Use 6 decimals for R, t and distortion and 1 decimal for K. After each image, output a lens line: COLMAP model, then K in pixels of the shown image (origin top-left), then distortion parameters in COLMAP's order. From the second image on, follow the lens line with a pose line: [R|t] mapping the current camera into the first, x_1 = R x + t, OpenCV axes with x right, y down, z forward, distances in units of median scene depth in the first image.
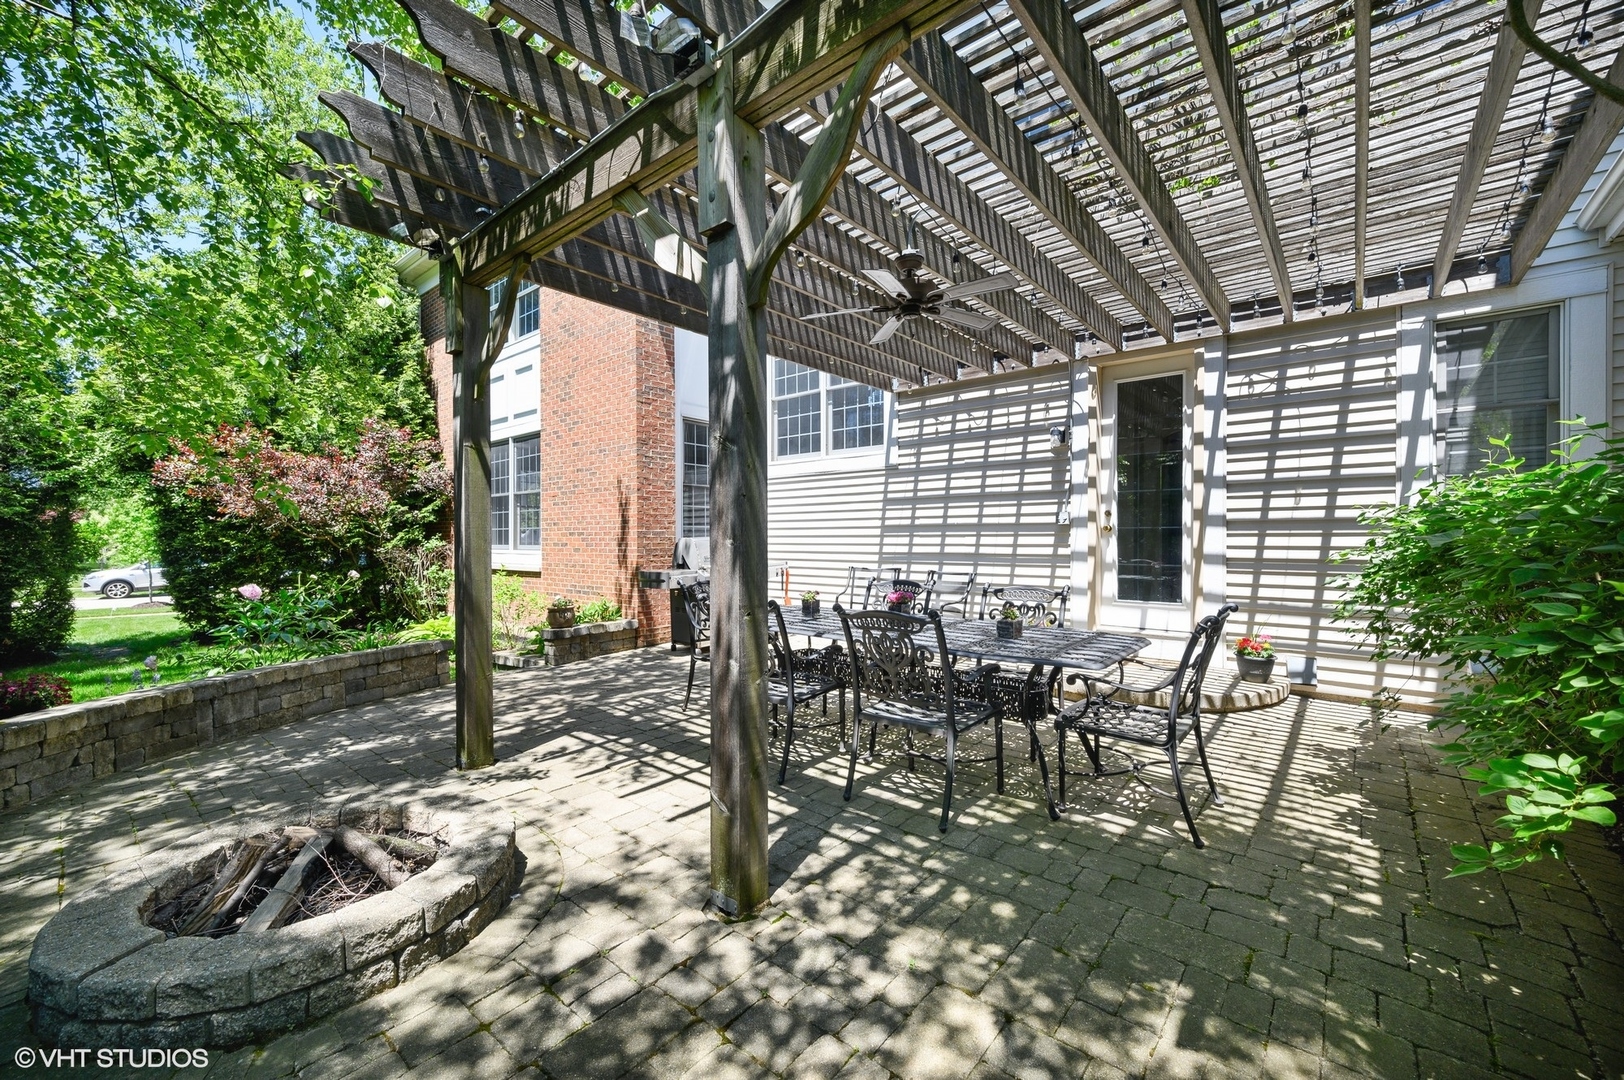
lens RADIAL K [[638.3, 0, 819.3], [0, 638.3, 538.2], [0, 0, 1]] dist [0.000508, 0.000040]
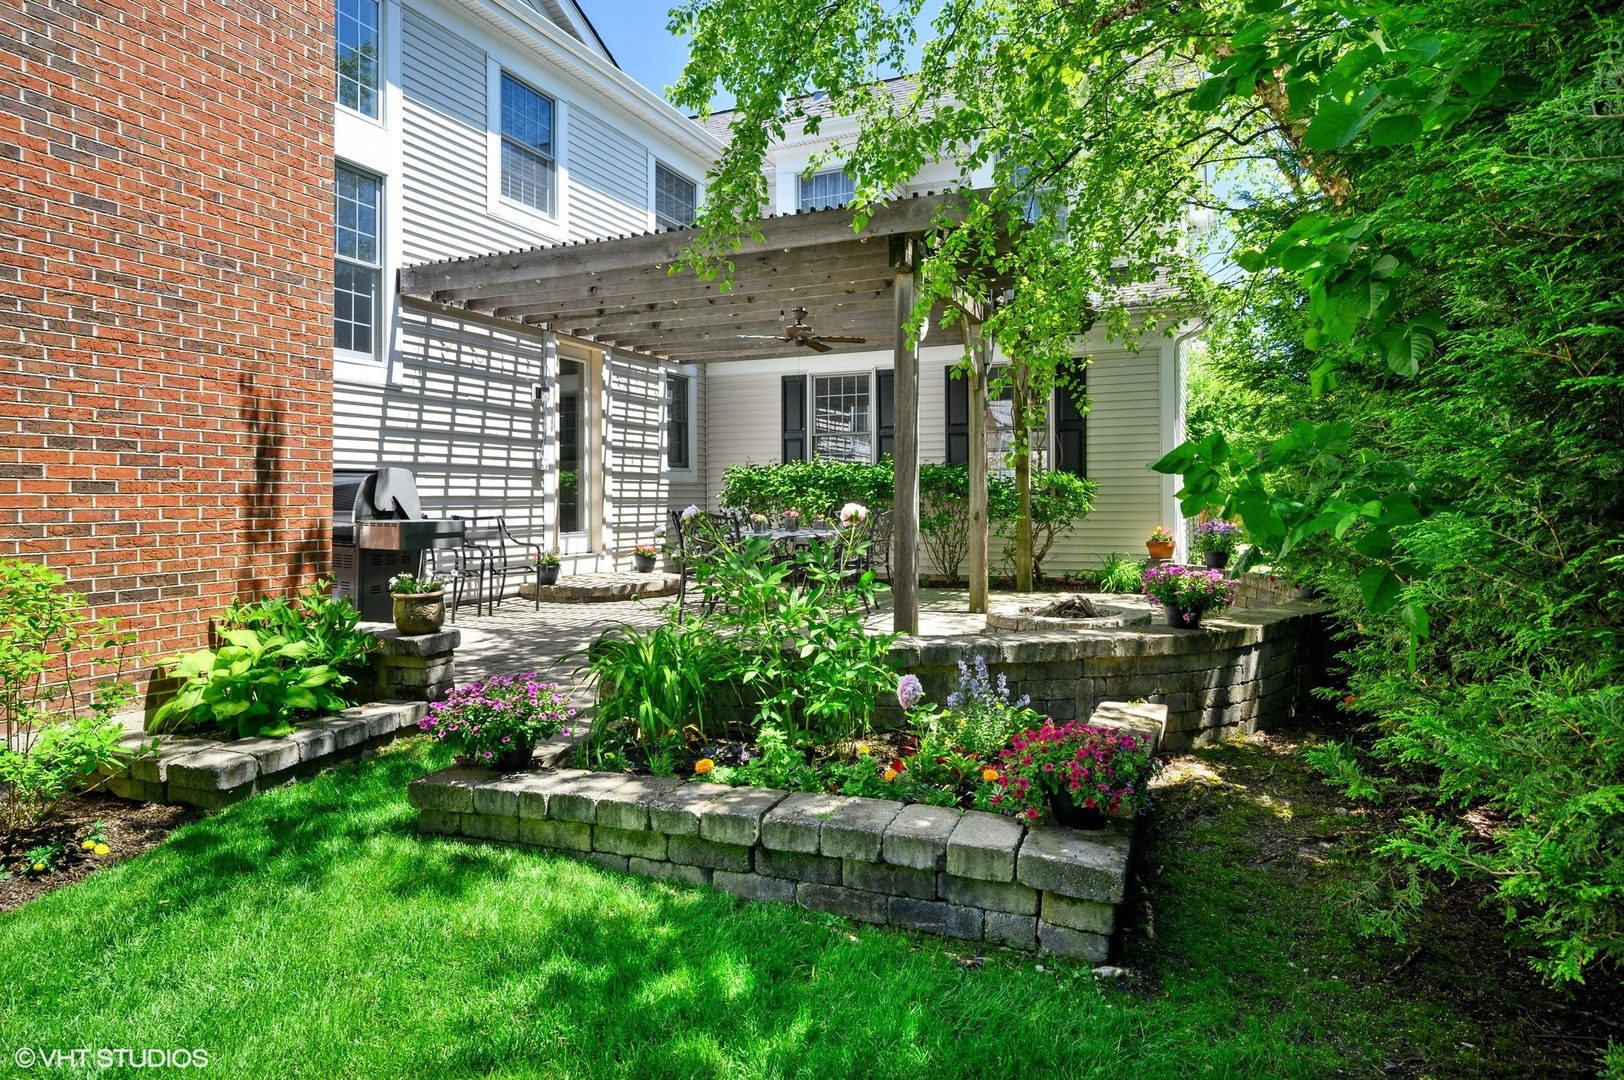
lens RADIAL K [[935.7, 0, 811.2], [0, 935.7, 500.8], [0, 0, 1]] dist [-0.000205, 0.000108]
pose [[-0.273609, 0.005631, 0.961825, -1.245204], [0.010313, 0.999943, -0.002920, 0.039949], [-0.961786, 0.009120, -0.273651, 0.909004]]
